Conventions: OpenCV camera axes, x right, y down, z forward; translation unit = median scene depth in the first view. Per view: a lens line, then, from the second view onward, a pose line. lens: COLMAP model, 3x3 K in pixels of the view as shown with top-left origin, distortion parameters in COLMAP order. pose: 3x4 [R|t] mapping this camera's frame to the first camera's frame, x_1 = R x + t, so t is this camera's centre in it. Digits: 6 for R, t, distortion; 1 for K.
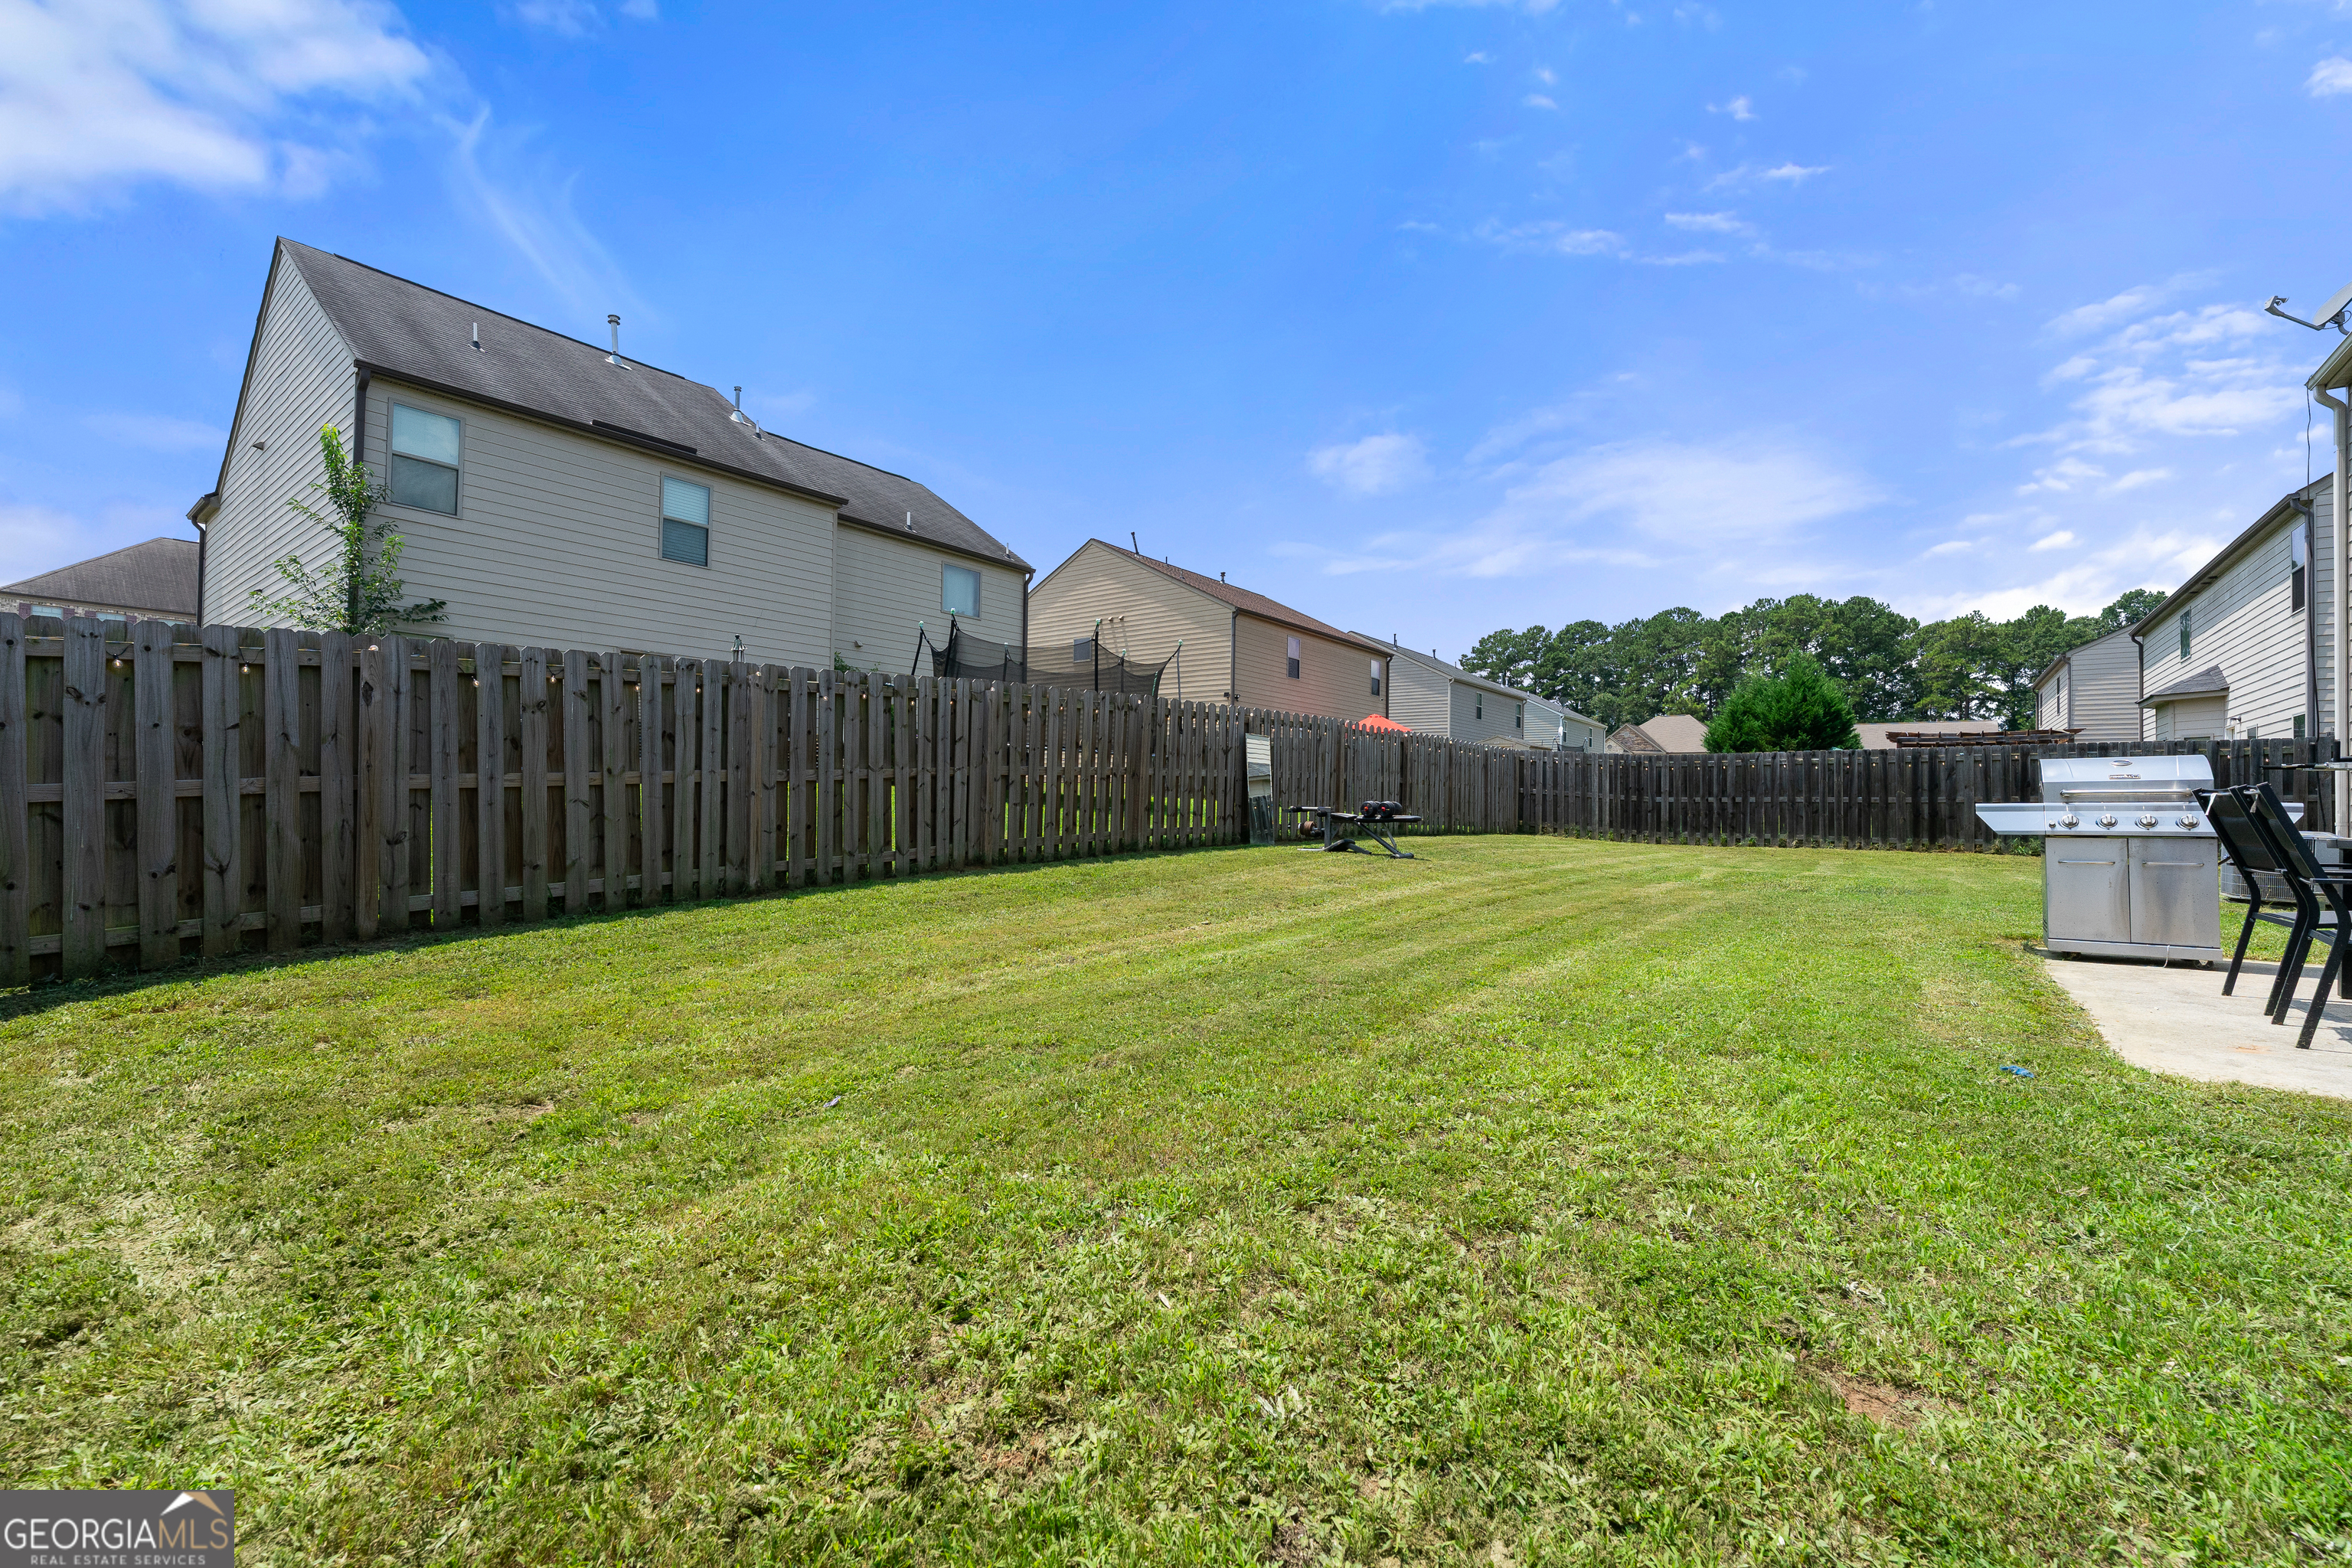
lens RADIAL K [[956.7, 0, 1189.8], [0, 956.7, 796.6], [0, 0, 1]] dist [-0.002591, -0.000251]
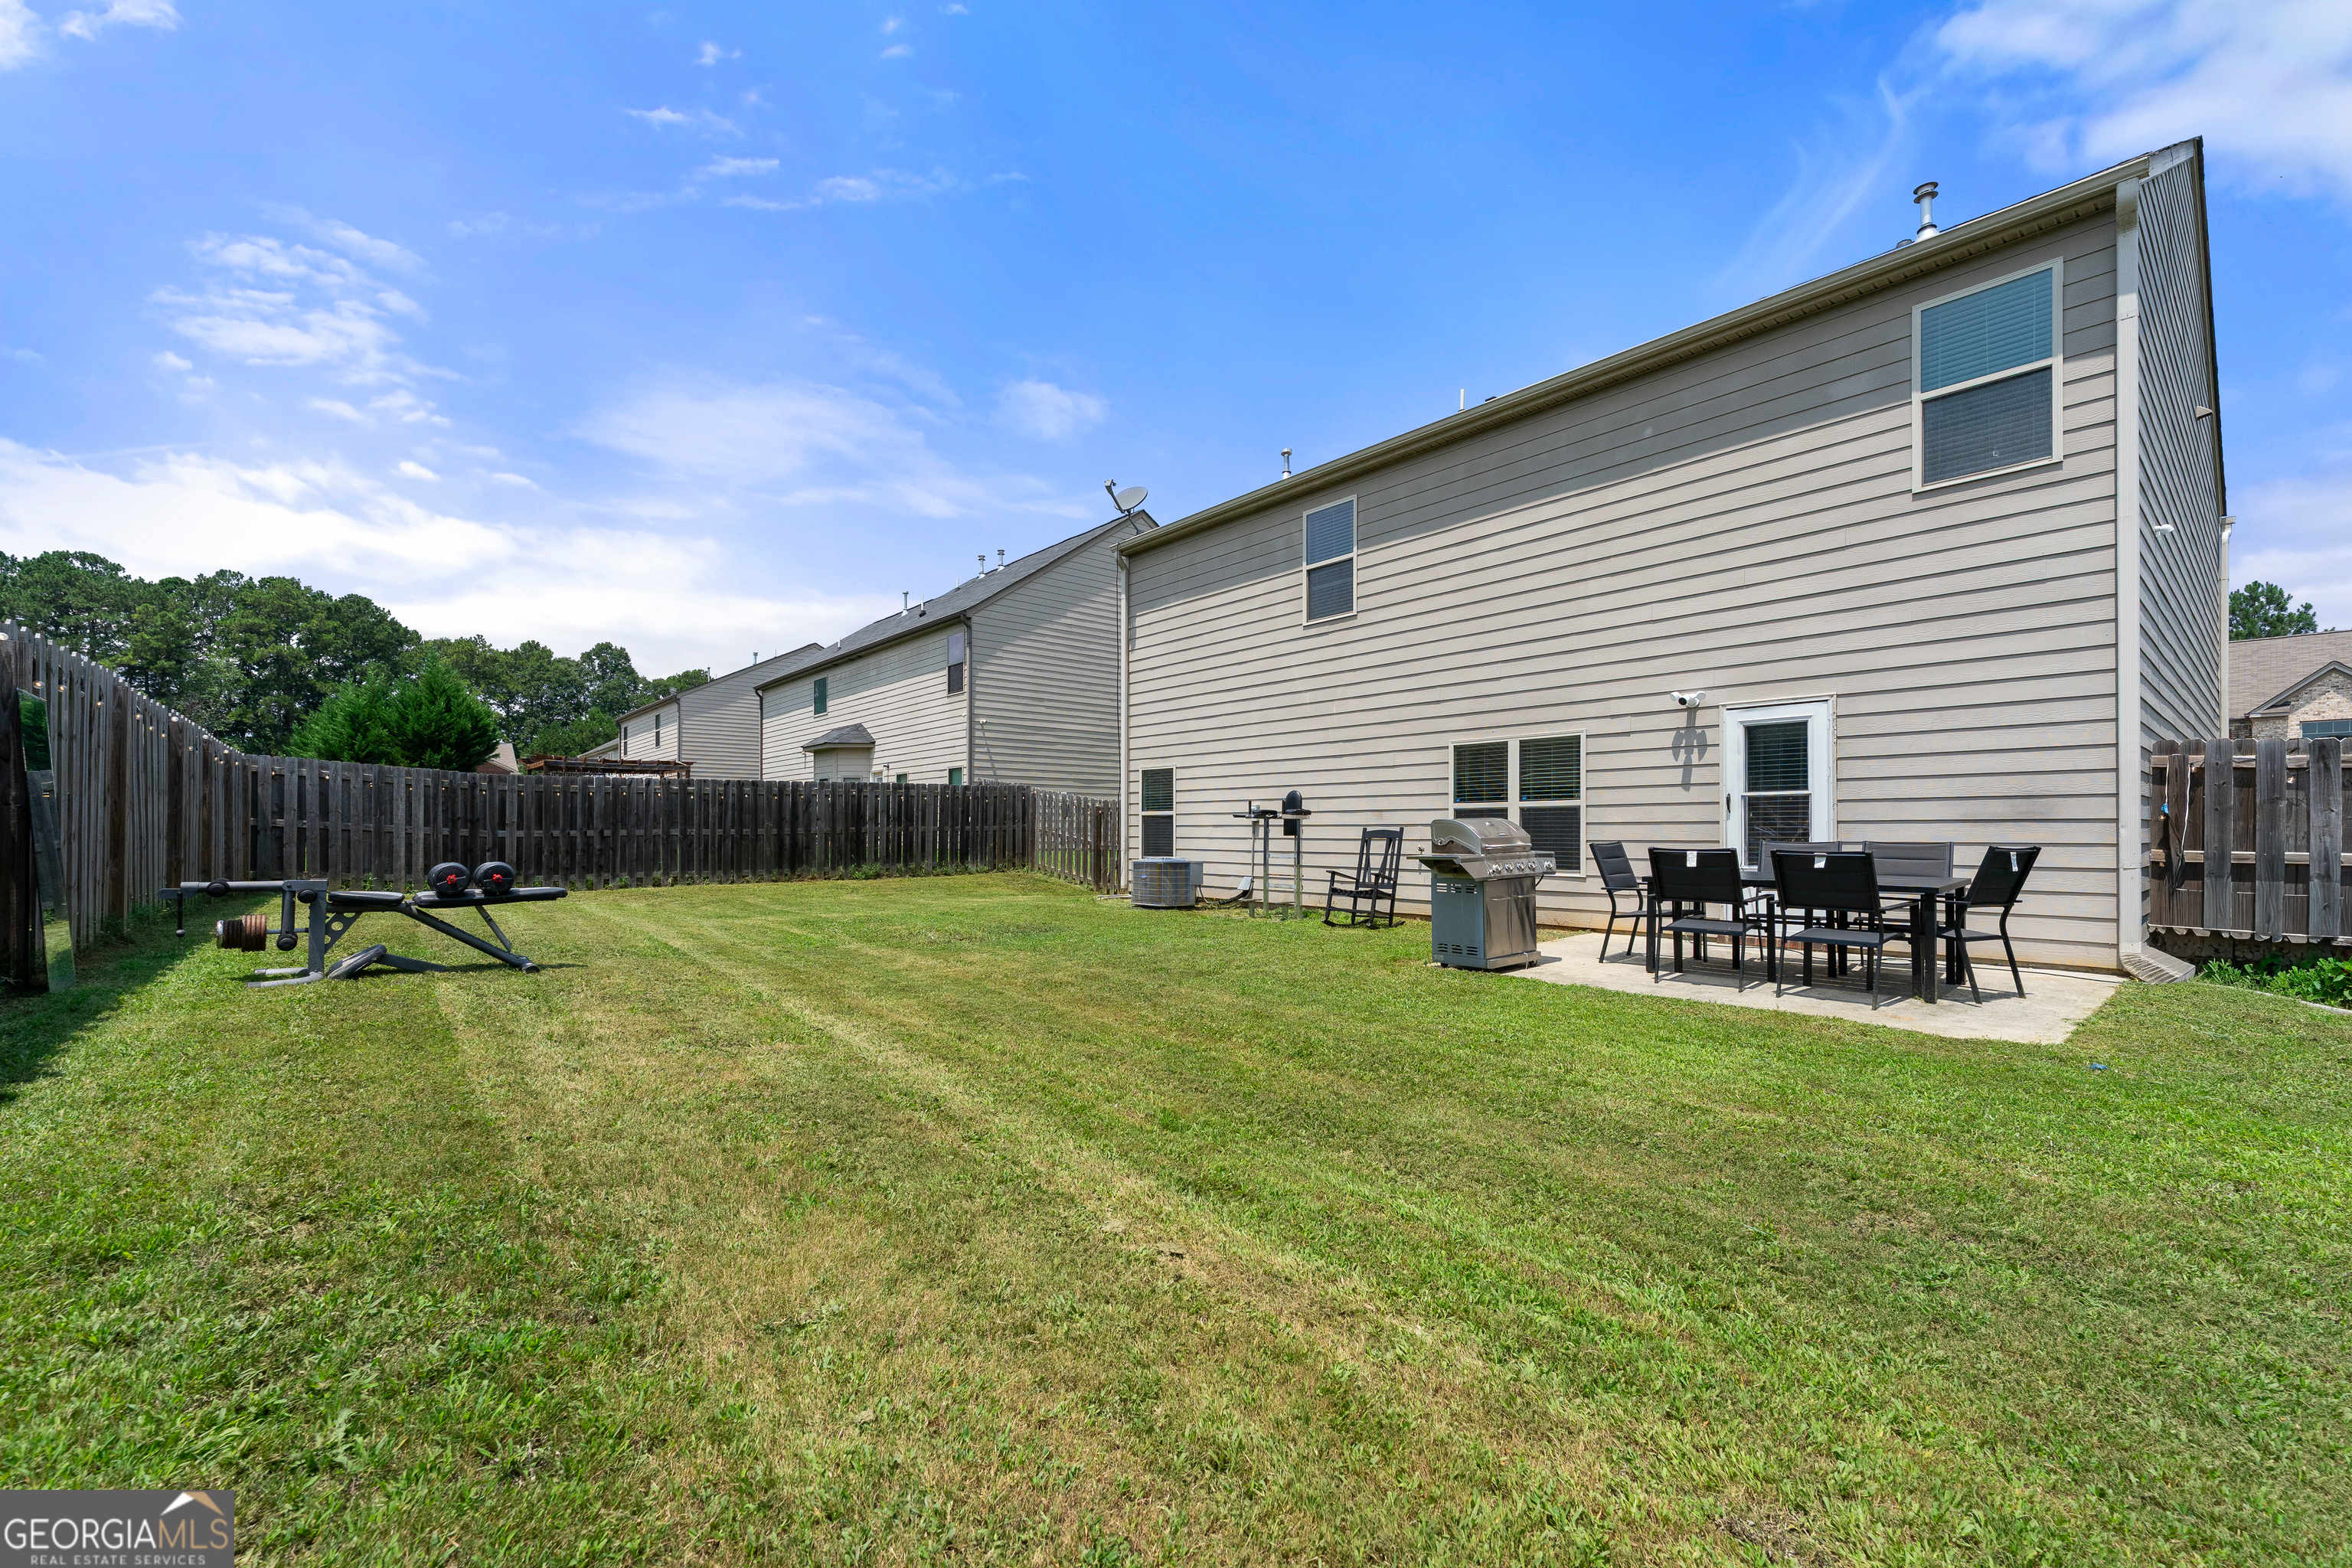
lens RADIAL K [[956.7, 0, 1203.5], [0, 956.7, 819.6], [0, 0, 1]] dist [-0.002591, -0.000251]
pose [[0.206513, -0.001750, 0.978442, -0.124090], [-0.001989, 0.999996, 0.002209, -0.010574], [-0.978442, -0.002402, 0.206509, 0.299457]]
